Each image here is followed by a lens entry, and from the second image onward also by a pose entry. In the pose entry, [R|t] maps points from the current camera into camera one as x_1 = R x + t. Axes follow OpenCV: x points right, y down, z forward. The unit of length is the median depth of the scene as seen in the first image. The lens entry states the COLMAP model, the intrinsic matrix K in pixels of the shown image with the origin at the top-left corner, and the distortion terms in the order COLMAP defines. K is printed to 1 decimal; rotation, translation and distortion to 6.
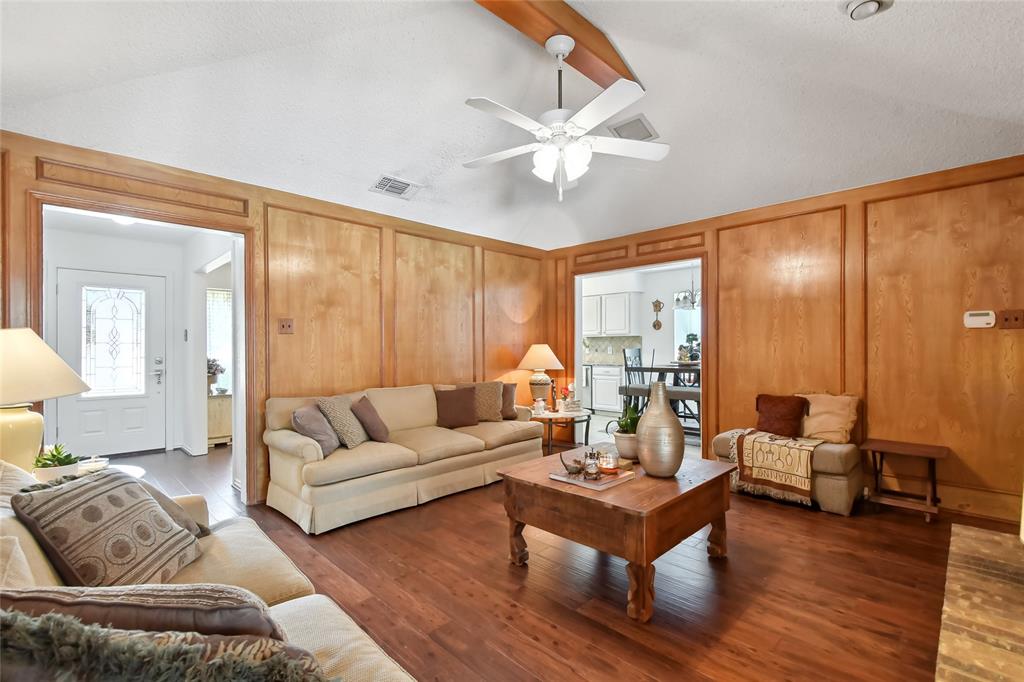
lens RADIAL K [[452.2, 0, 506.8], [0, 452.2, 344.7], [0, 0, 1]] dist [0.004300, -0.002698]
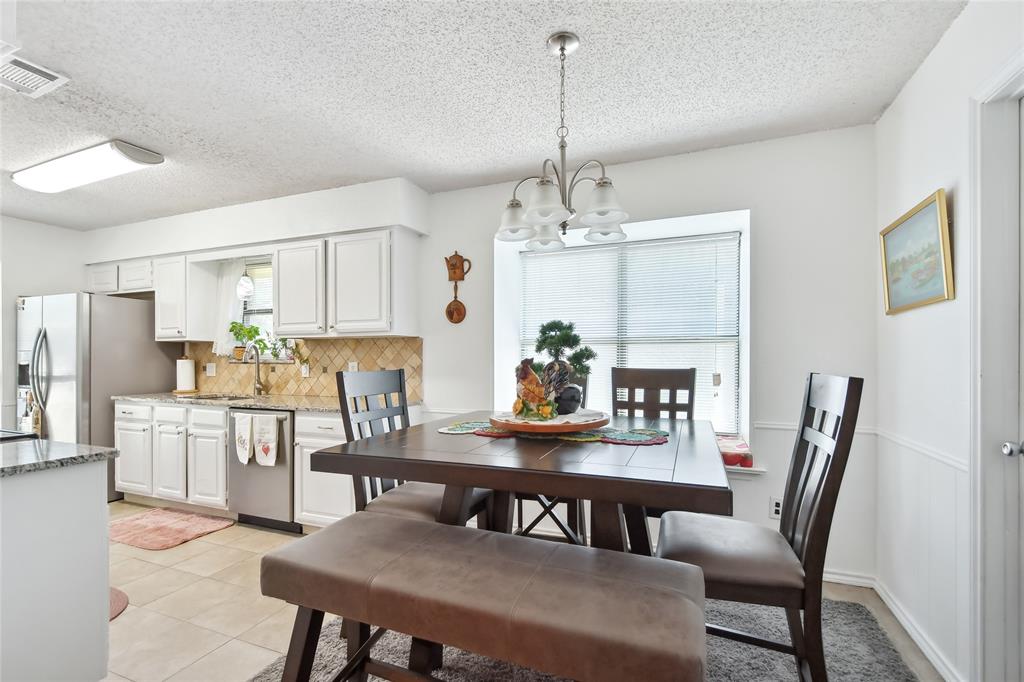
lens RADIAL K [[452.2, 0, 510.7], [0, 452.2, 358.0], [0, 0, 1]] dist [0.004300, -0.002698]
pose [[0.915354, 0.003317, 0.402637, 0.324579], [-0.004653, 0.999986, 0.002340, -0.001501], [-0.402624, -0.004015, 0.915357, 0.919198]]
